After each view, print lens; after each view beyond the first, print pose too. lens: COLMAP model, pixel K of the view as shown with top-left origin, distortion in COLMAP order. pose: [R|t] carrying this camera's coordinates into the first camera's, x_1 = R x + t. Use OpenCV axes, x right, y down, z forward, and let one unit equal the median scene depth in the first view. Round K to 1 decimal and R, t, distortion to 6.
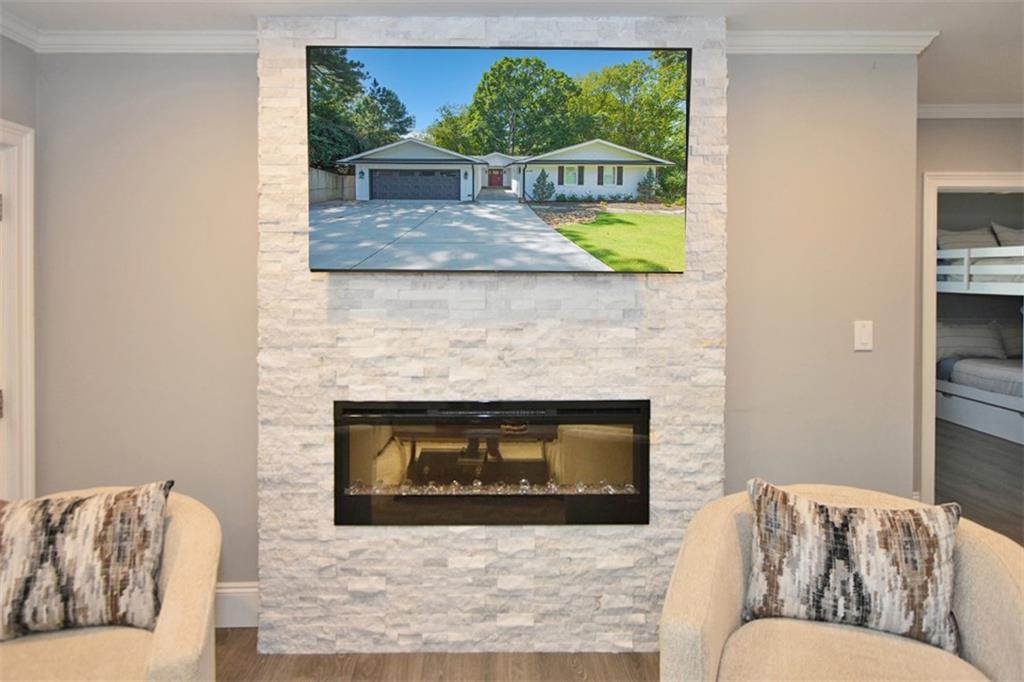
lens RADIAL K [[684.4, 0, 490.9], [0, 684.4, 283.9], [0, 0, 1]] dist [-0.005088, 0.001151]
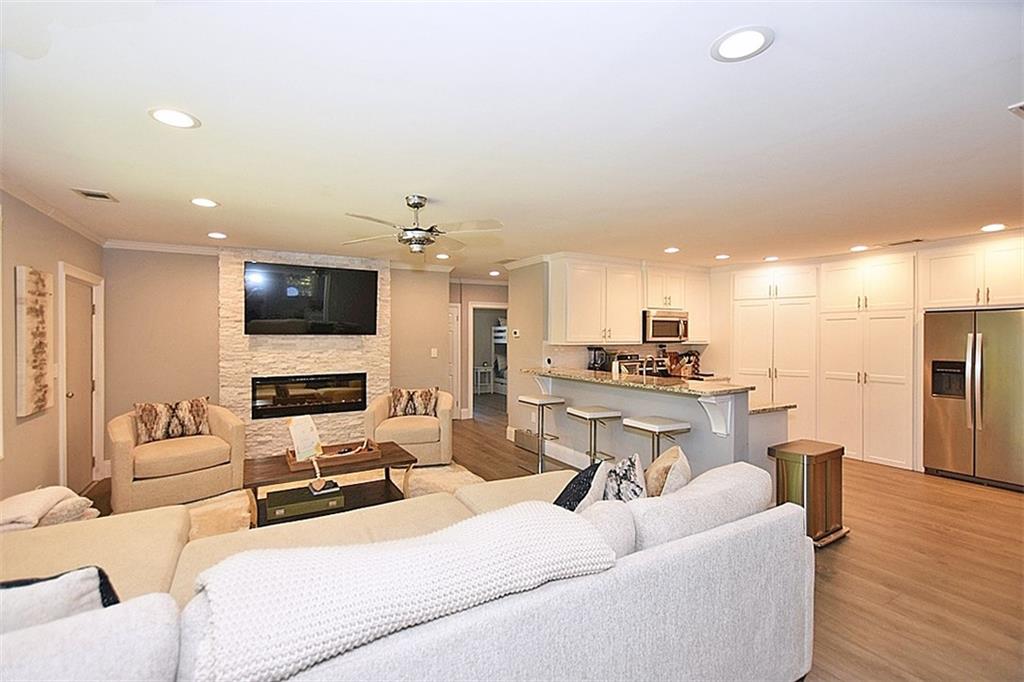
lens RADIAL K [[427.7, 0, 562.8], [0, 427.7, 336.0], [0, 0, 1]] dist [-0.006490, -0.000138]
pose [[0.818213, -0.001965, 0.574912, -0.186704], [0.012114, 0.999831, -0.013824, 0.031656], [-0.574787, 0.018276, 0.818099, -1.300603]]
